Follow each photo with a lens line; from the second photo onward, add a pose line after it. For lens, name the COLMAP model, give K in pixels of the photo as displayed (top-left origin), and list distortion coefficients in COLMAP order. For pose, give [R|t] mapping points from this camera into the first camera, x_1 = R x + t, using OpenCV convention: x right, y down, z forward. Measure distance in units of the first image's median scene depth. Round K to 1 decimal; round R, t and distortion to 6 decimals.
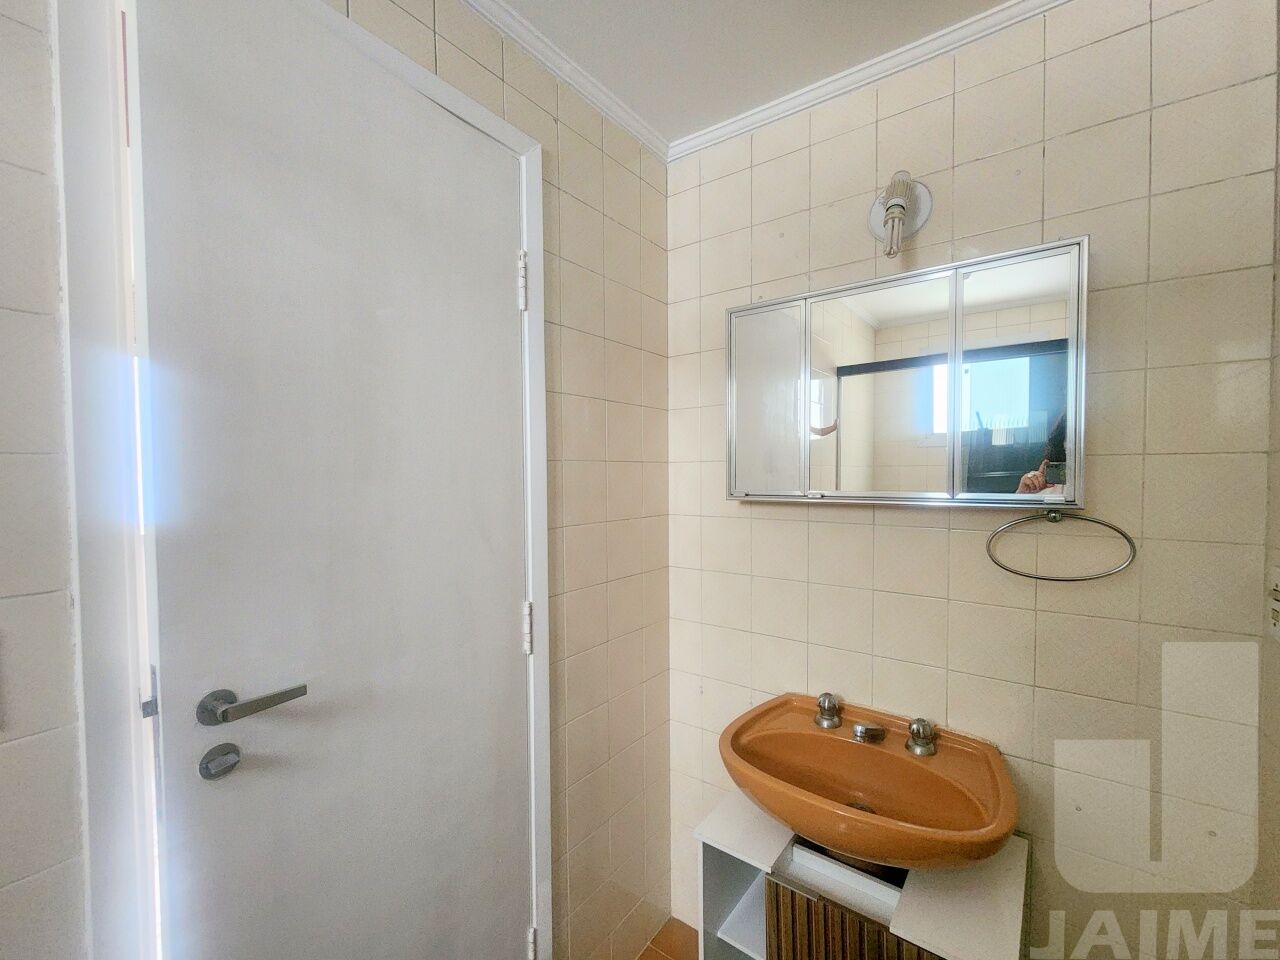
lens RADIAL K [[536.5, 0, 637.6], [0, 536.5, 487.5], [0, 0, 1]] dist [-0.000459, -0.000307]
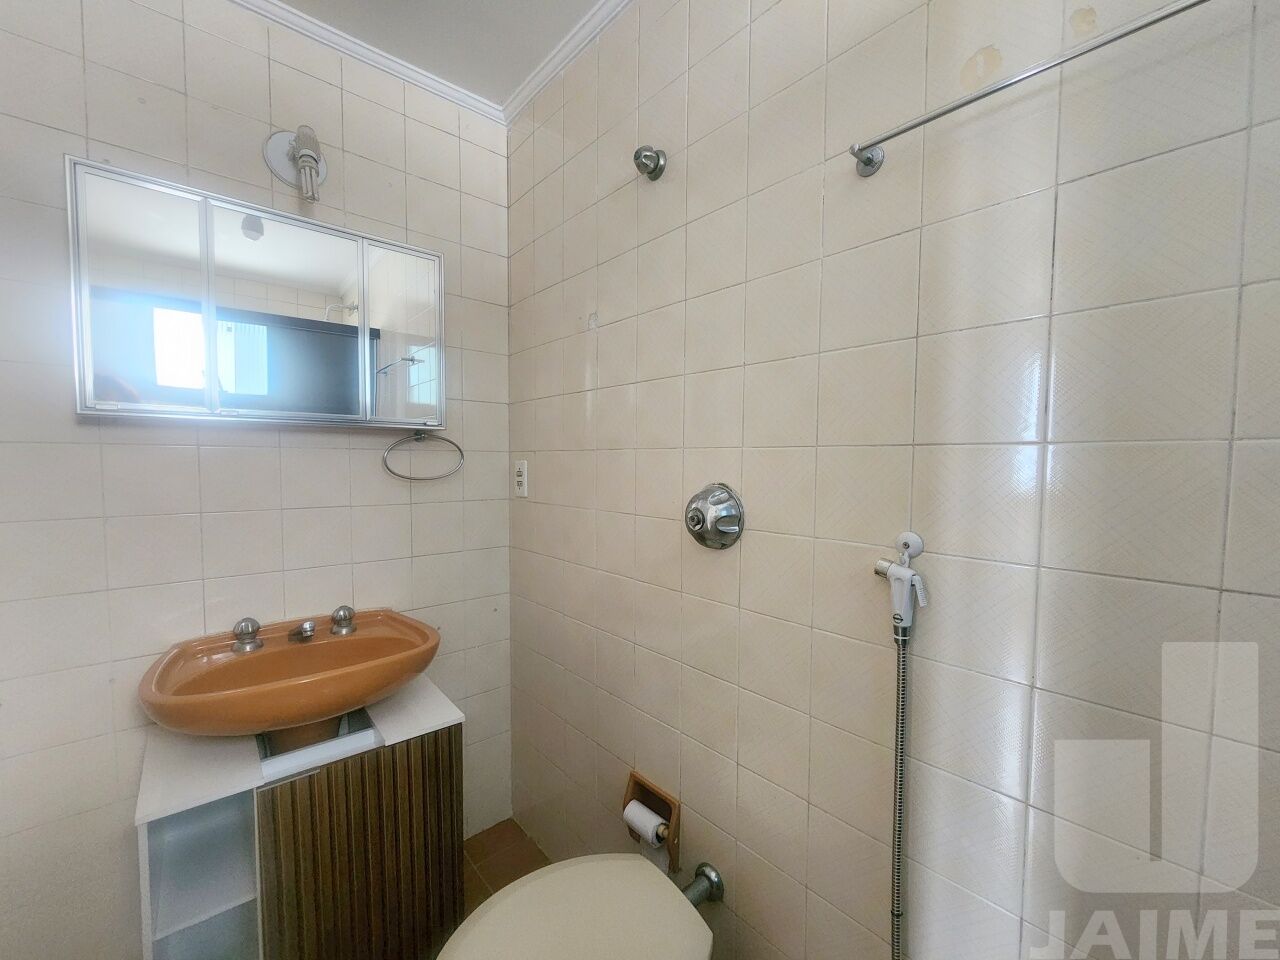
lens RADIAL K [[536.5, 0, 637.6], [0, 536.5, 487.5], [0, 0, 1]] dist [-0.000459, -0.000307]
pose [[0.207203, -0.038616, 0.977536, -0.478229], [0.025054, 0.999102, 0.034158, 0.139936], [-0.977977, 0.017413, 0.207985, 0.102371]]
